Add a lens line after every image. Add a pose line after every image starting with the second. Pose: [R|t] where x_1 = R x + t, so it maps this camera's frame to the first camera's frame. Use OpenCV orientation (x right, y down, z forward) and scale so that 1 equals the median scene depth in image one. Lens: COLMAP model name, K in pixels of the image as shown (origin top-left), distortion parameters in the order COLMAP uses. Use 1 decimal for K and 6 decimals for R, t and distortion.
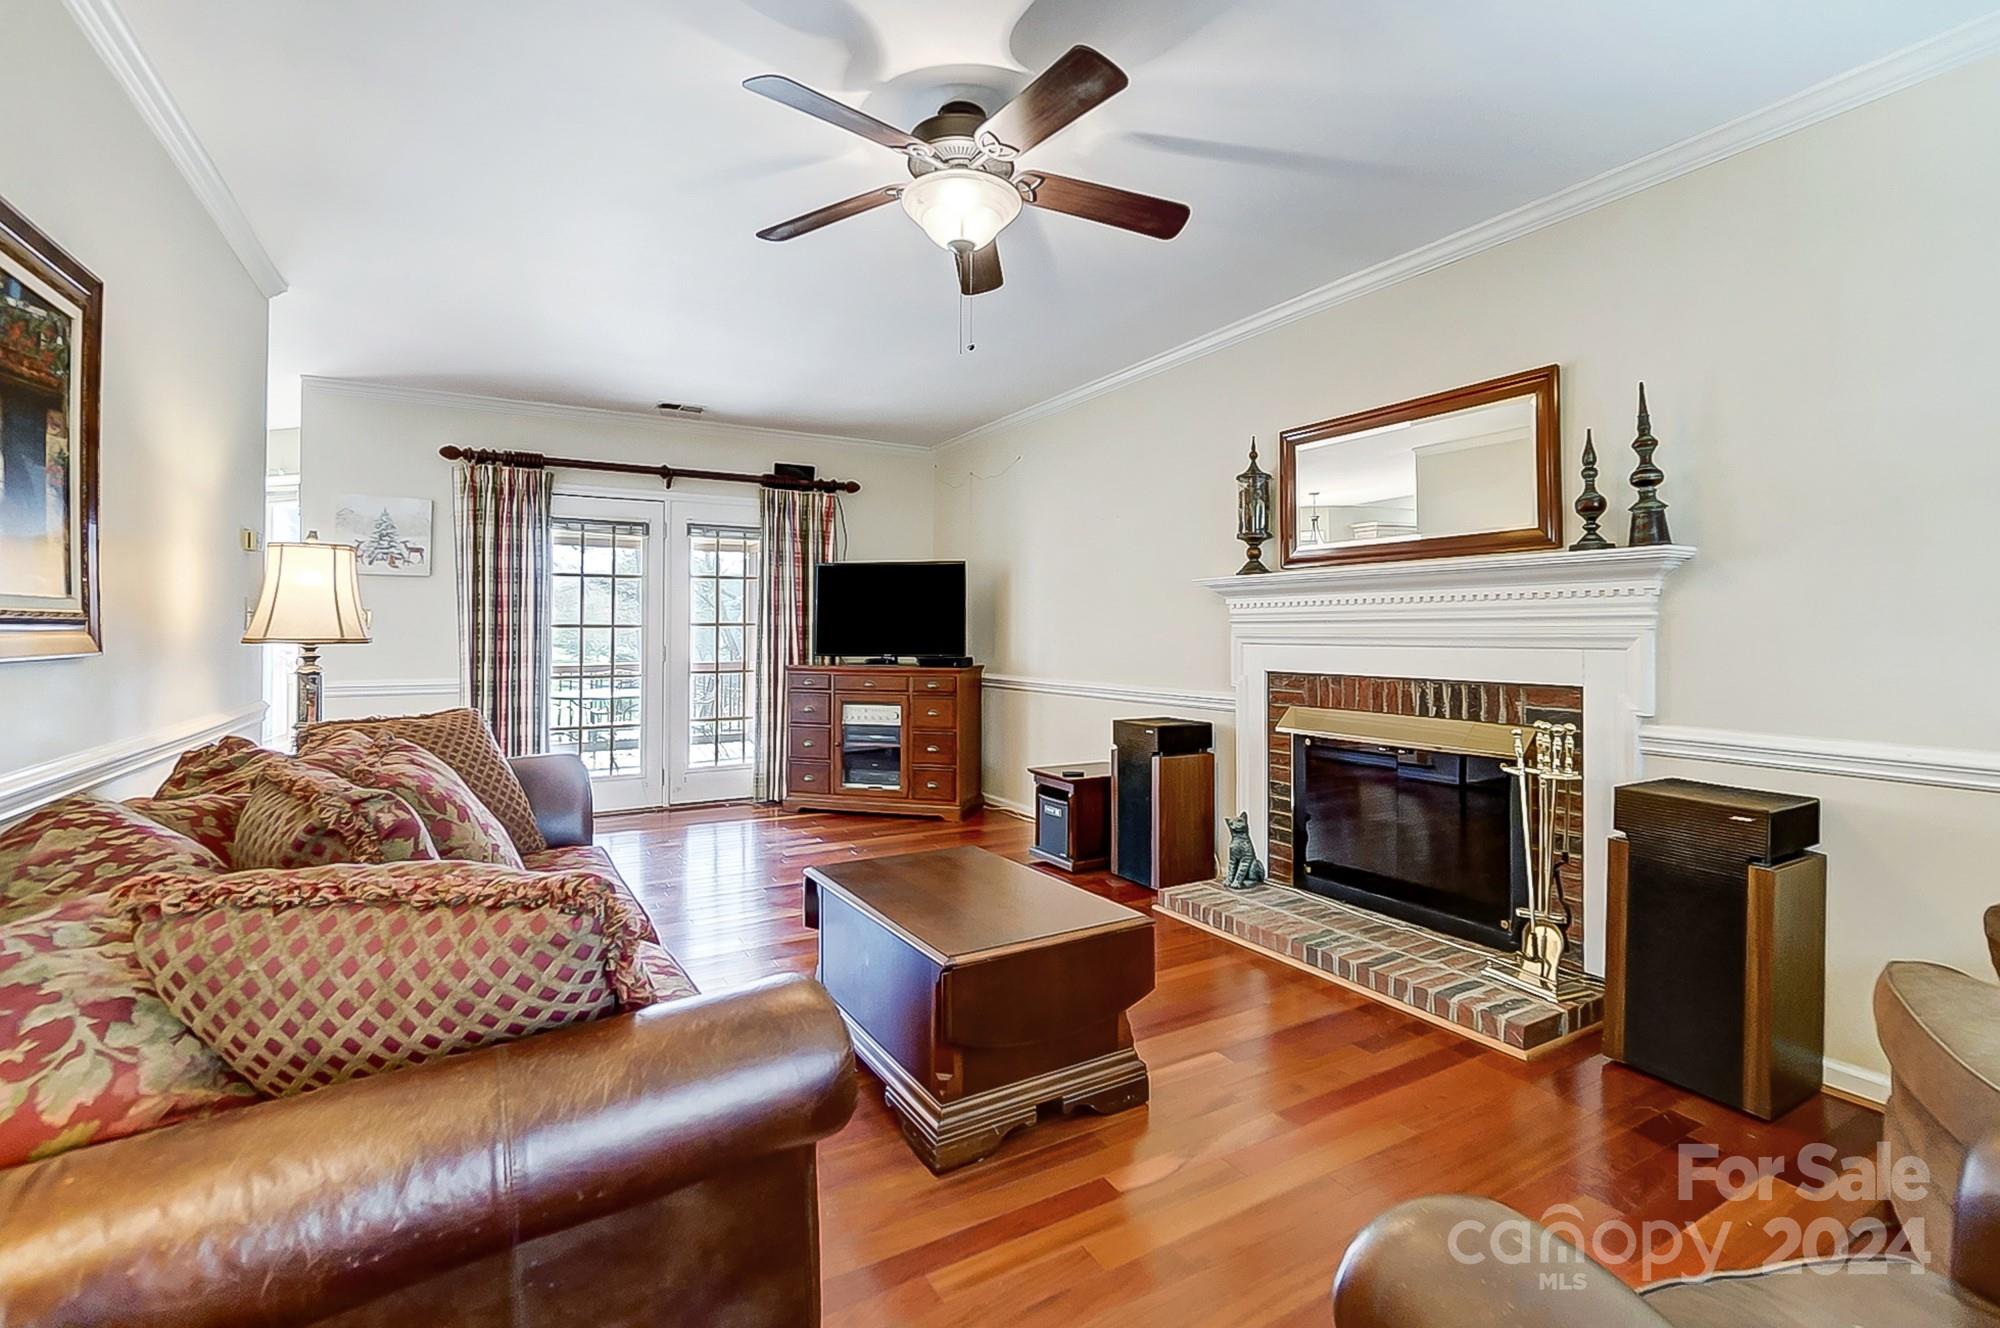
lens RADIAL K [[872.2, 0, 988.2], [0, 872.2, 623.9], [0, 0, 1]] dist [0.001618, 0.000471]
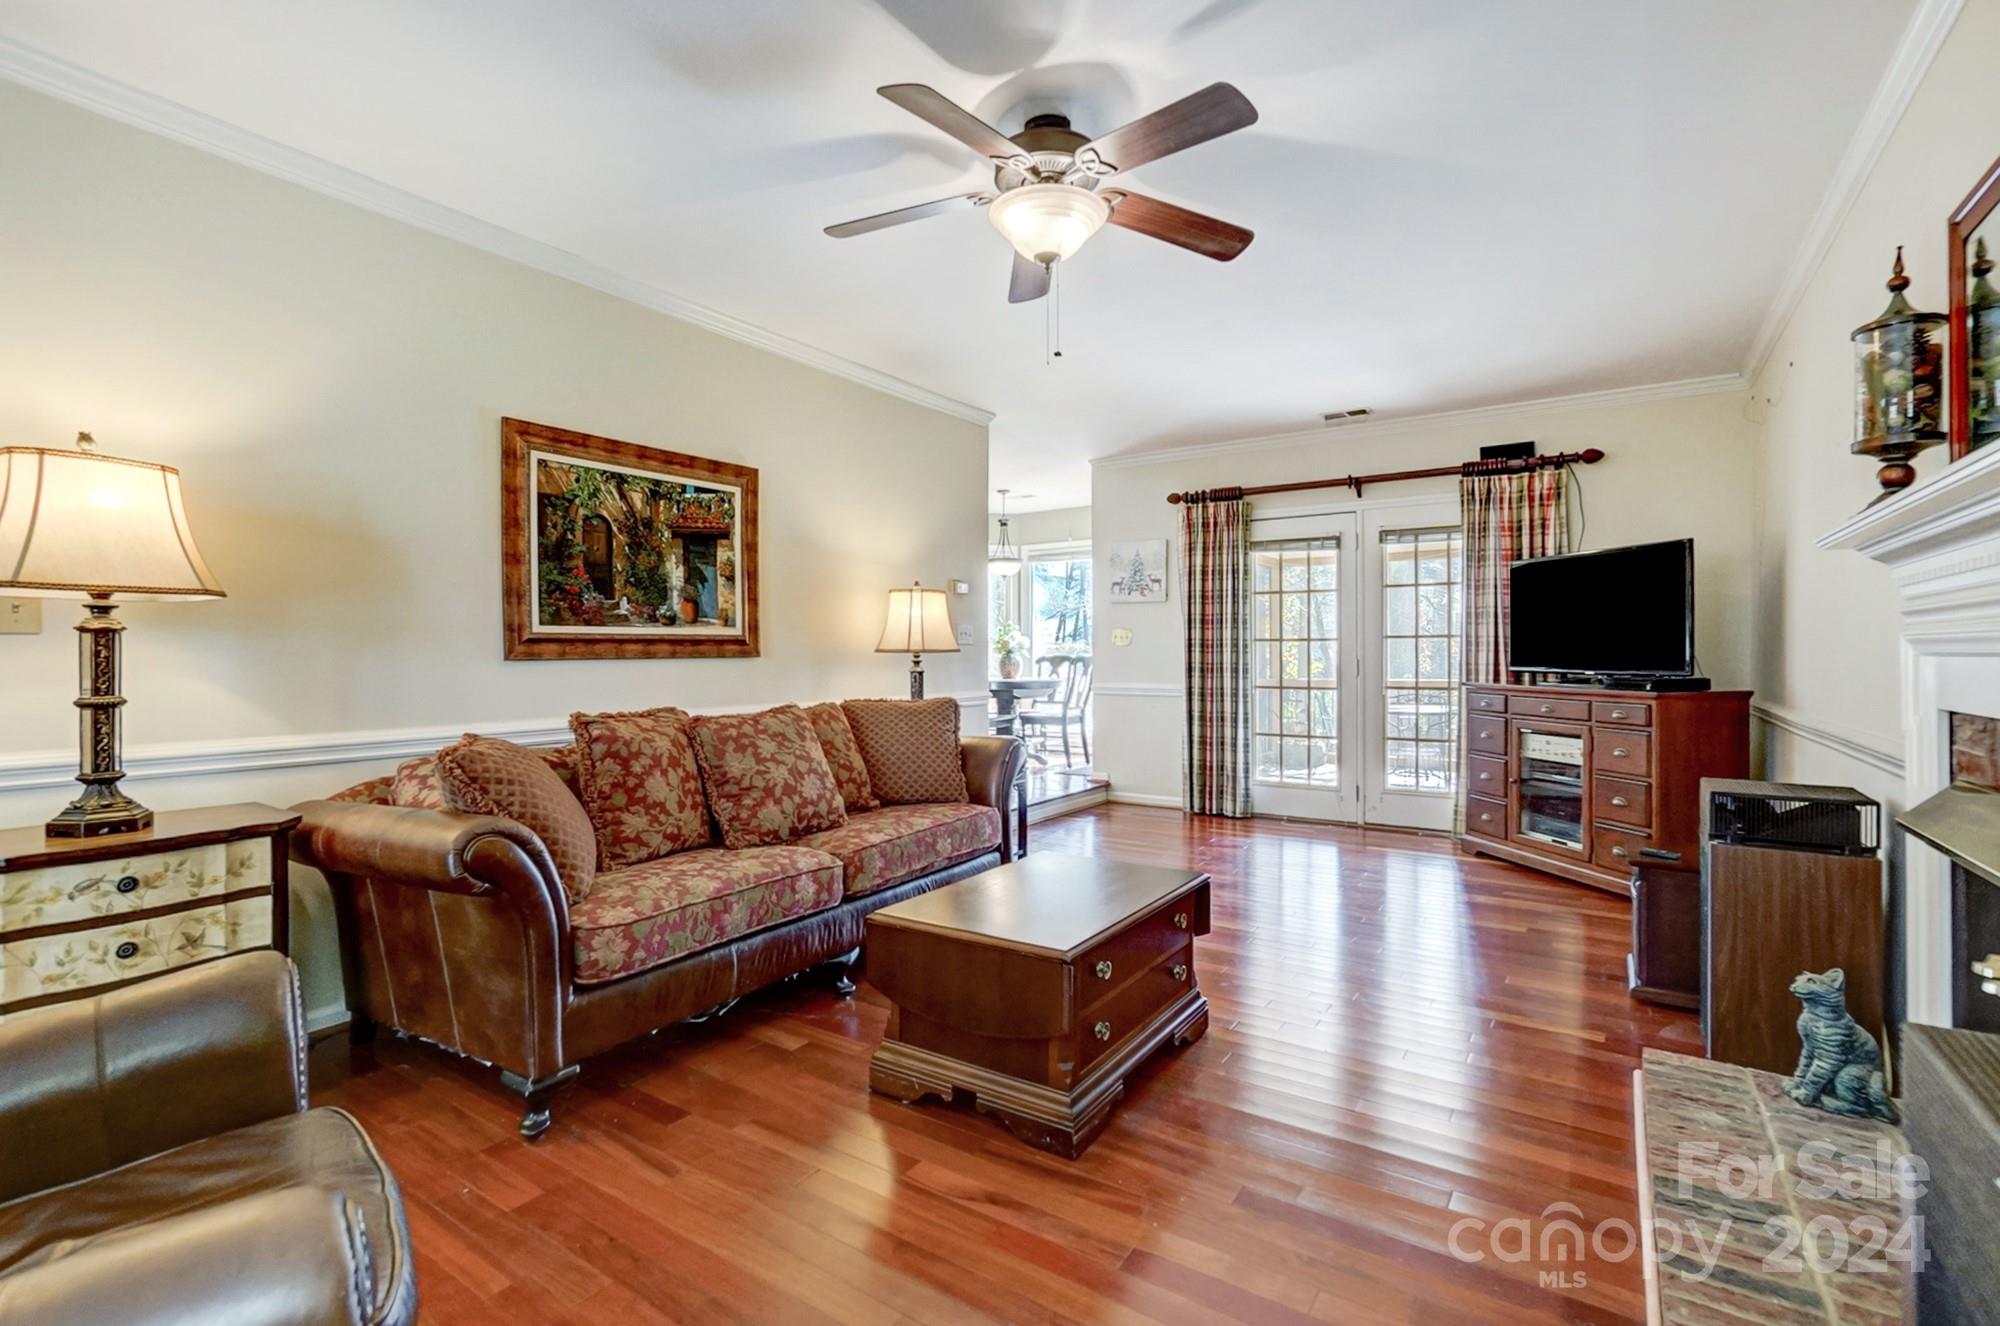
lens RADIAL K [[899.3, 0, 997.2], [0, 899.3, 650.7], [0, 0, 1]] dist [-0.019860, 0.000233]
pose [[0.441840, -0.002935, -0.897089, 0.551002], [0.012500, 0.999918, 0.002885, 0.012032], [0.897007, -0.012488, 0.441840, 0.303912]]
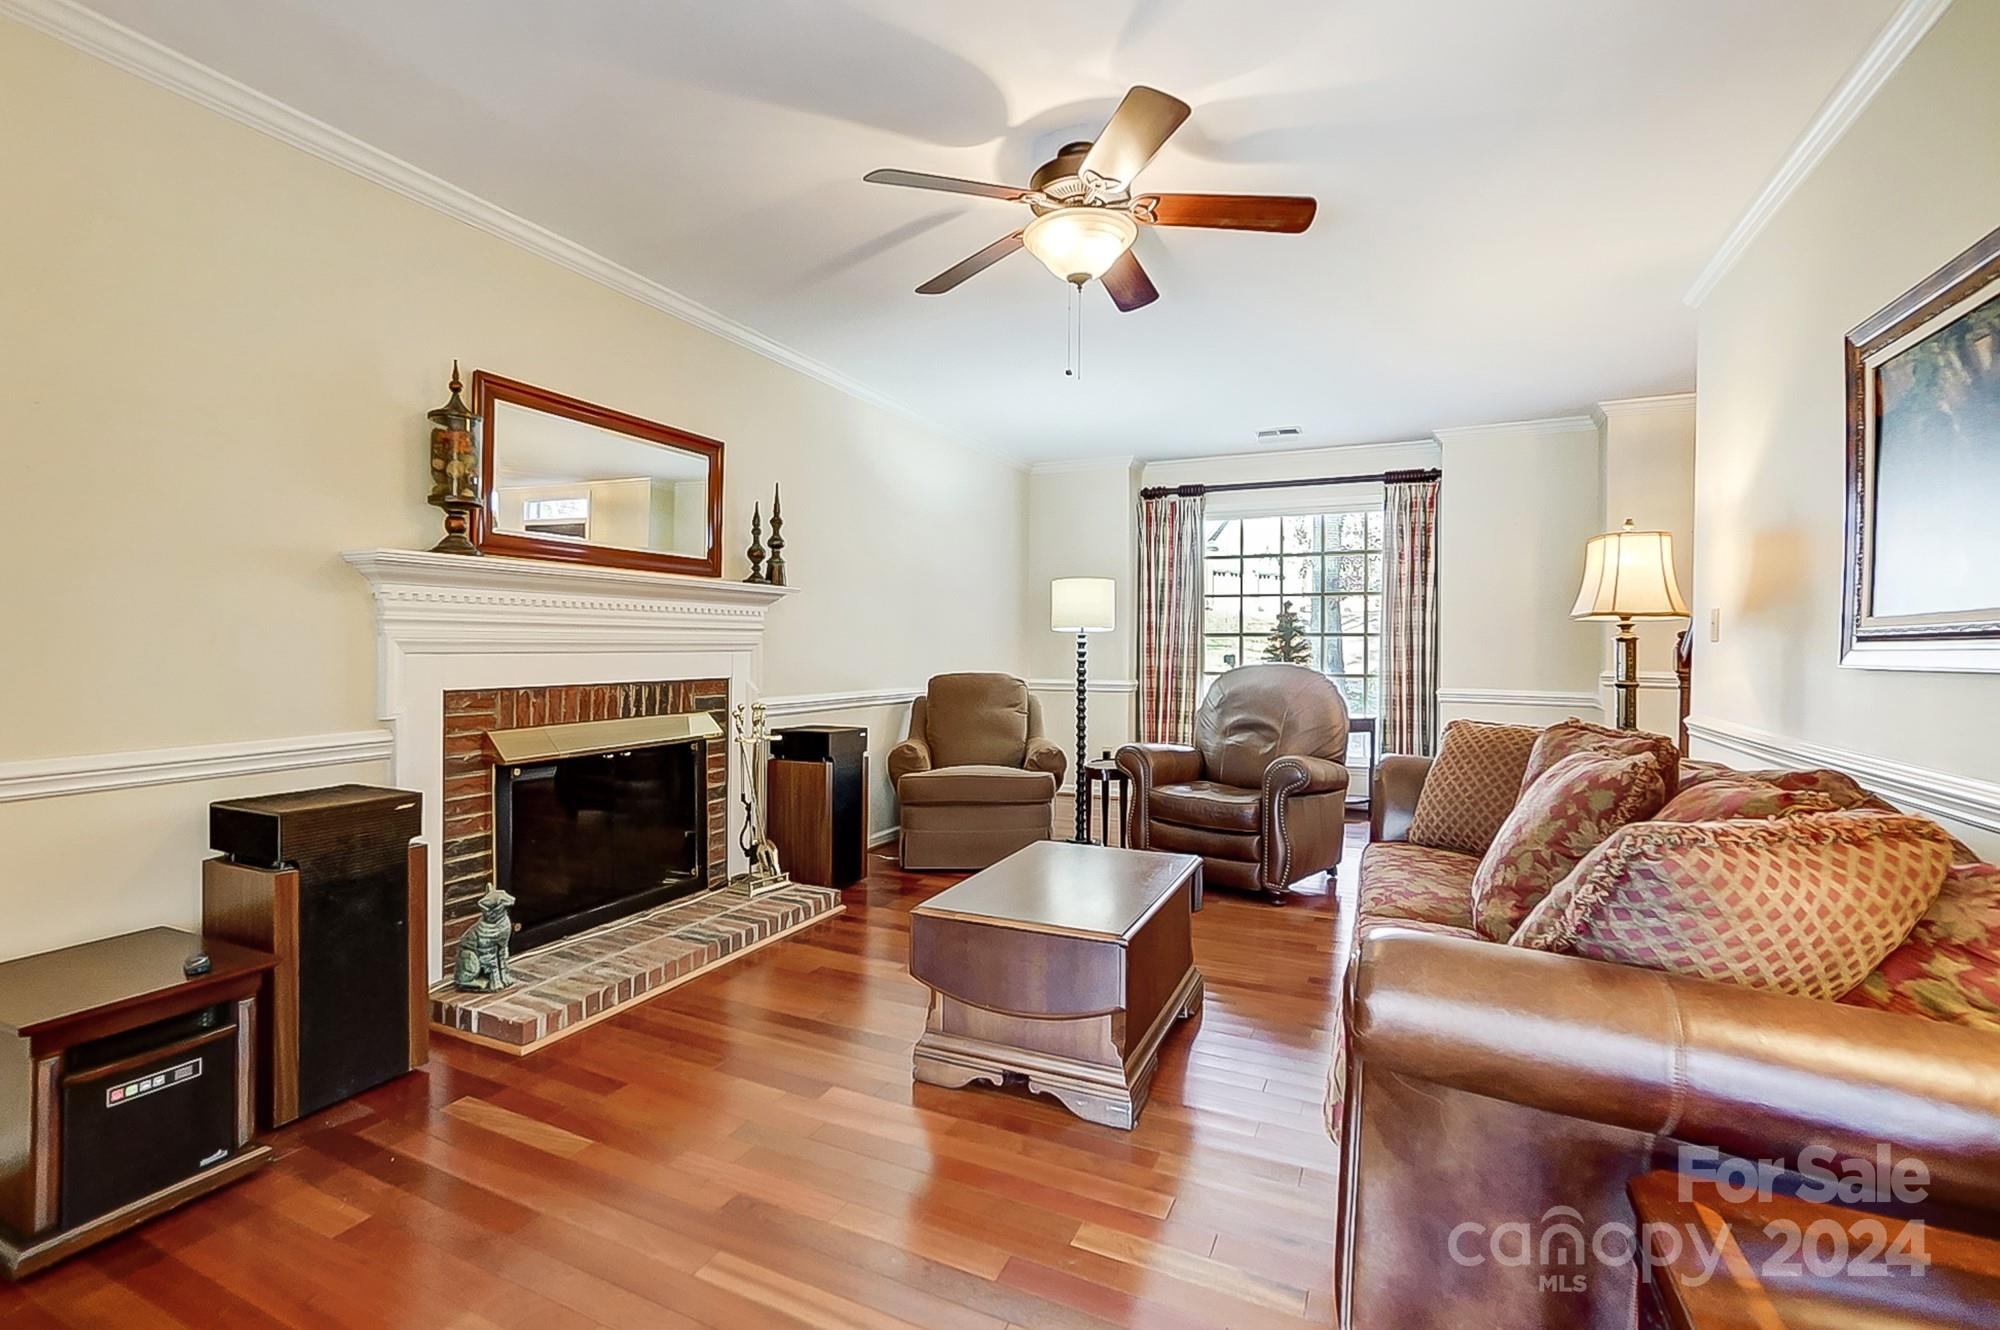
lens RADIAL K [[899.3, 0, 997.2], [0, 899.3, 652.7], [0, 0, 1]] dist [-0.019860, 0.000233]
pose [[-0.574476, -0.009885, 0.818462, -0.547947], [-0.014986, 0.999886, 0.001558, 0.015830], [-0.818384, -0.011370, -0.574559, 1.068385]]
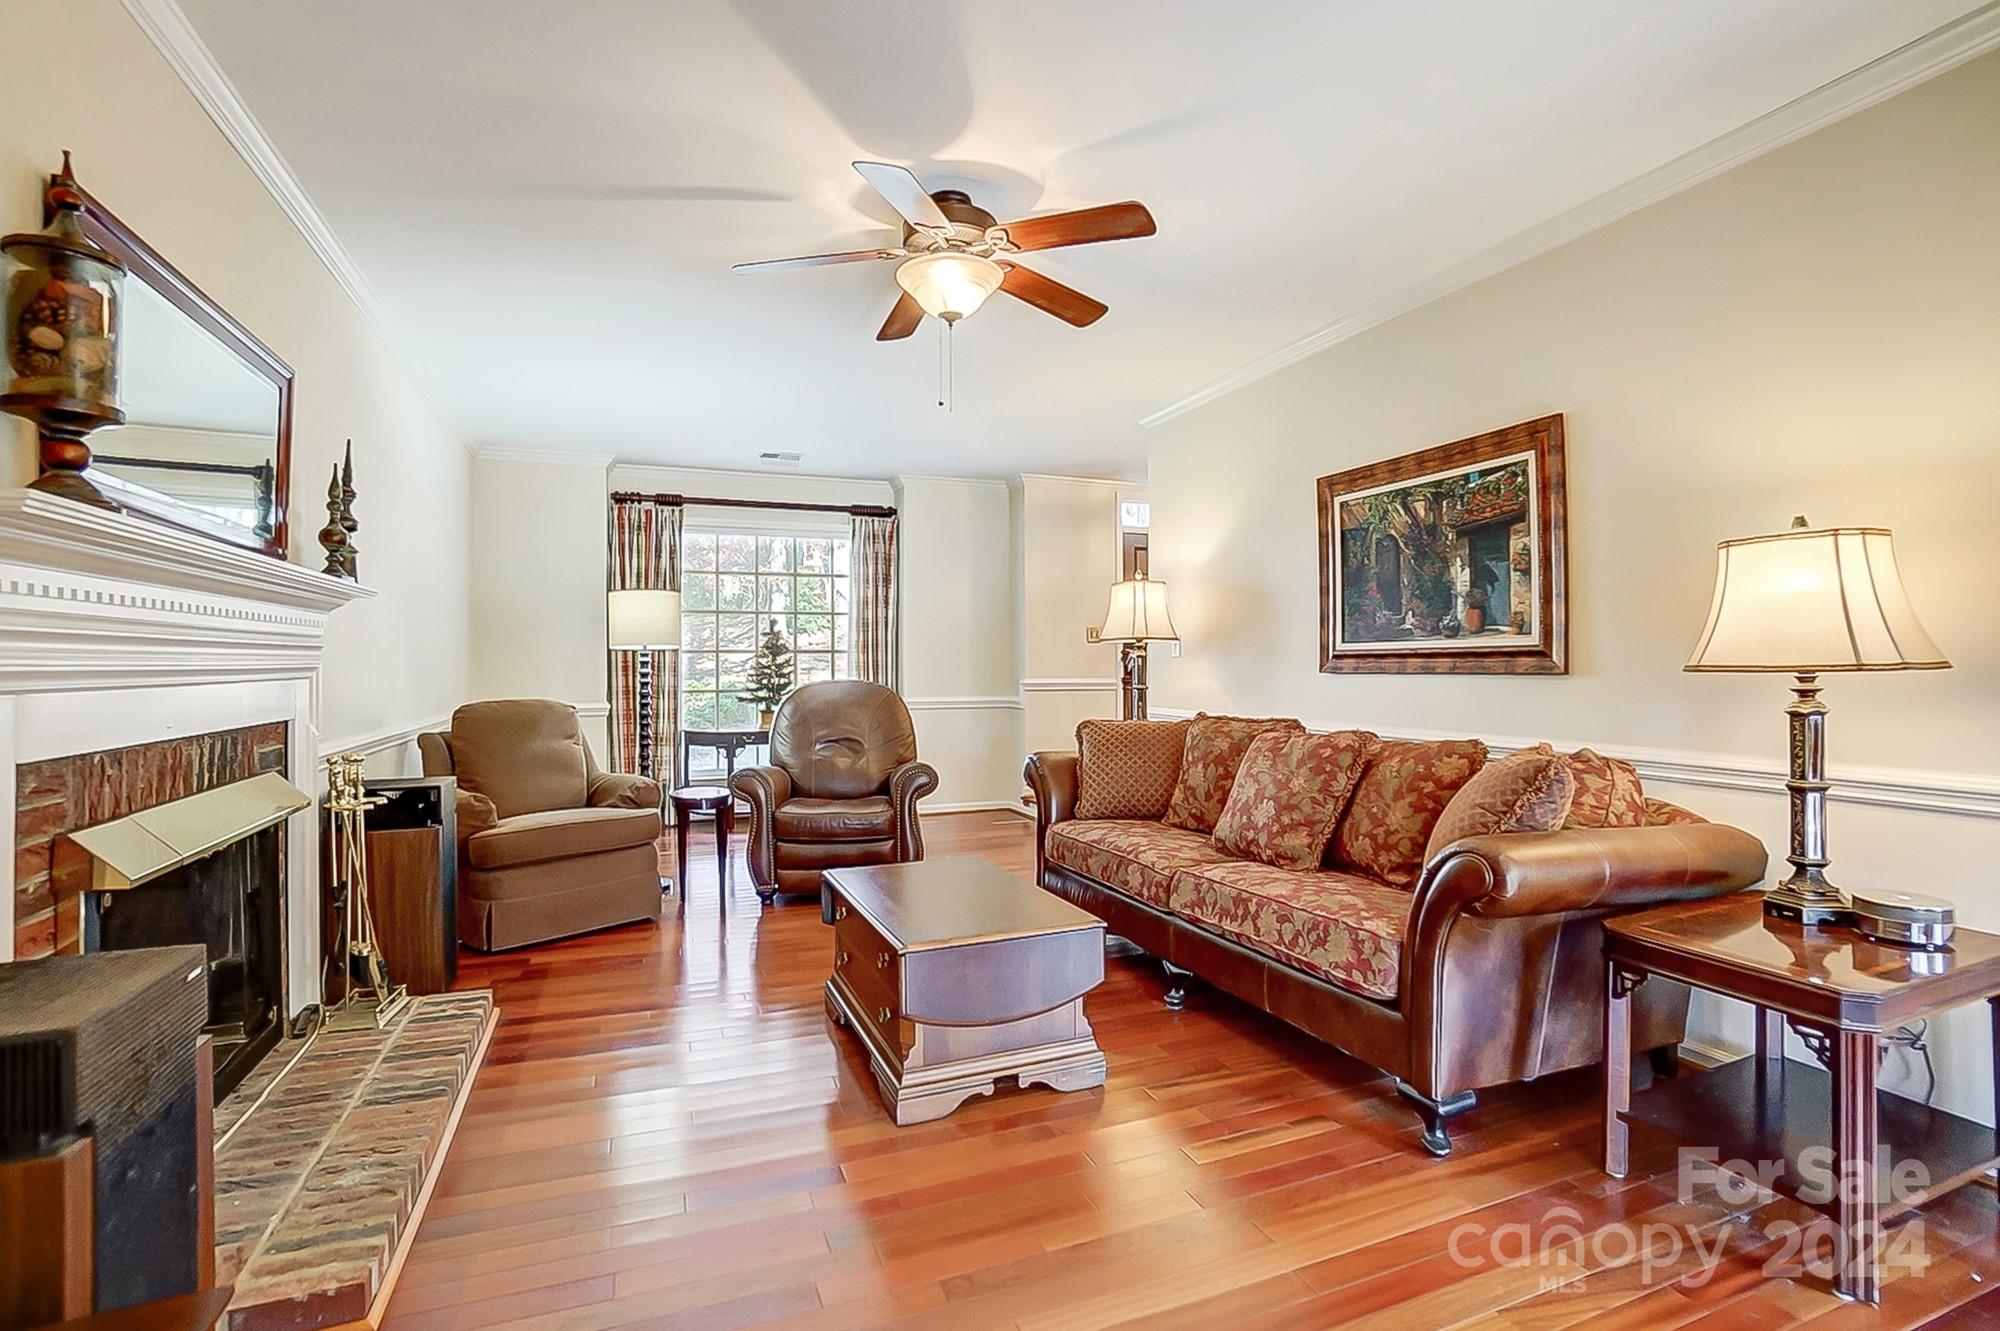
lens RADIAL K [[917.3, 0, 1001.2], [0, 917.3, 651.8], [0, 0, 1]] dist [-0.067254, 0.020479]
pose [[-0.991128, 0.005302, 0.132808, -0.156800], [0.002538, 0.999777, -0.020970, 0.014555], [-0.132889, -0.020447, -0.990920, 1.339082]]
